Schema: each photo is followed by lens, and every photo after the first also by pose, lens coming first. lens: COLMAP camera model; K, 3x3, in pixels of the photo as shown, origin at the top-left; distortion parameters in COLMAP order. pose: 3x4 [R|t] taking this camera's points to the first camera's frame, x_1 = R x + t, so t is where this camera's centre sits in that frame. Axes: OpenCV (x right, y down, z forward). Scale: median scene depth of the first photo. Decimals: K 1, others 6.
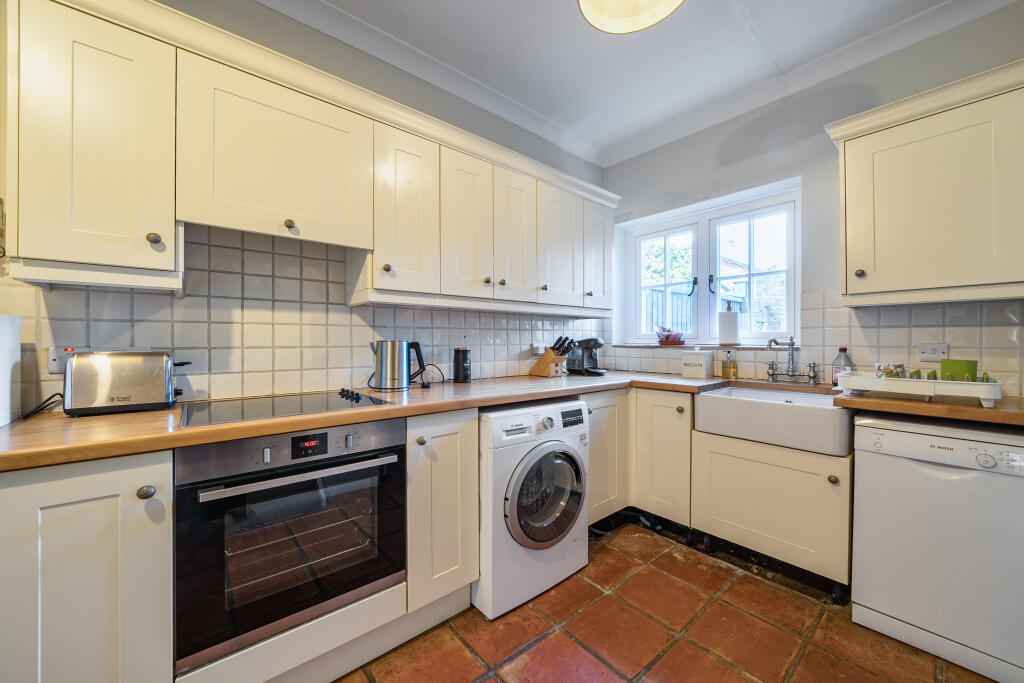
lens RADIAL K [[354.2, 0, 503.8], [0, 354.2, 340.2], [0, 0, 1]] dist [-0.002646, -0.000248]
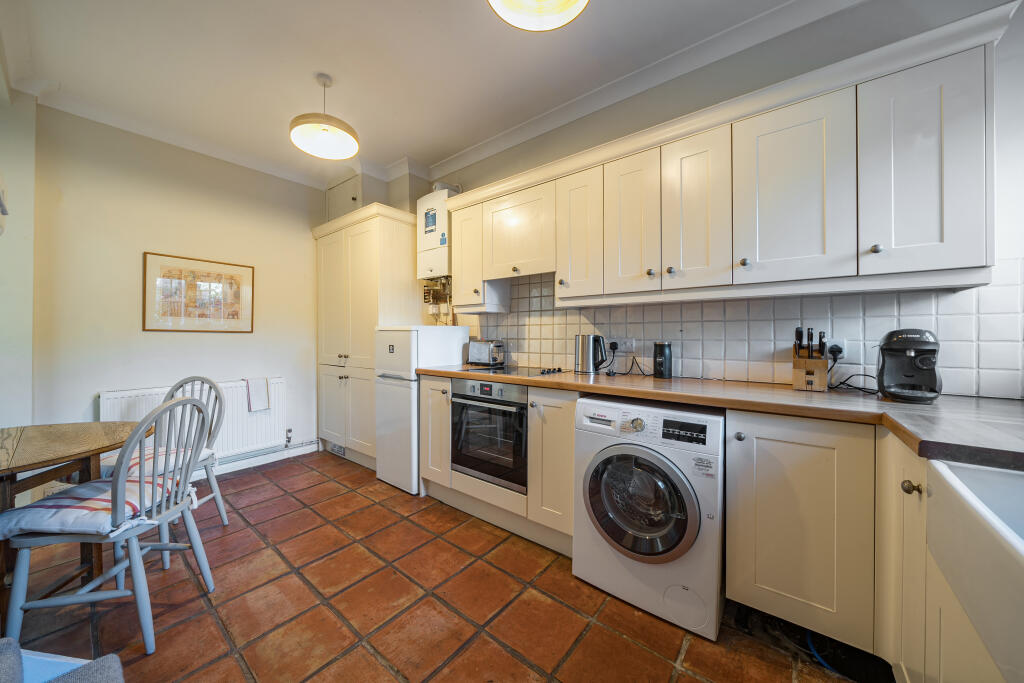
lens RADIAL K [[354.2, 0, 515.1], [0, 354.2, 337.6], [0, 0, 1]] dist [-0.002646, -0.000248]
pose [[0.245953, 0.004511, -0.969271, 0.888540], [-0.001882, 0.999990, 0.004177, 0.006031], [0.969280, 0.000797, 0.245959, 0.450395]]
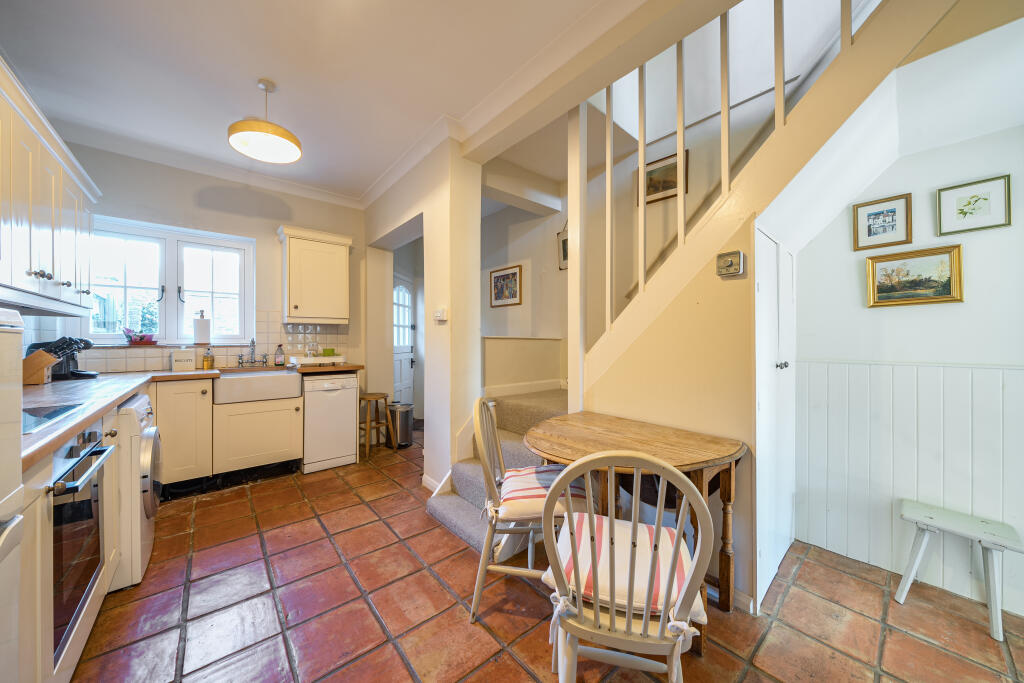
lens RADIAL K [[354.2, 0, 506.0], [0, 354.2, 339.7], [0, 0, 1]] dist [-0.002646, -0.000248]
pose [[-0.029390, 0.000413, 0.999568, -0.973518], [0.000004, 1.000000, -0.000413, -0.002870], [-0.999568, -0.000008, -0.029390, -0.123155]]
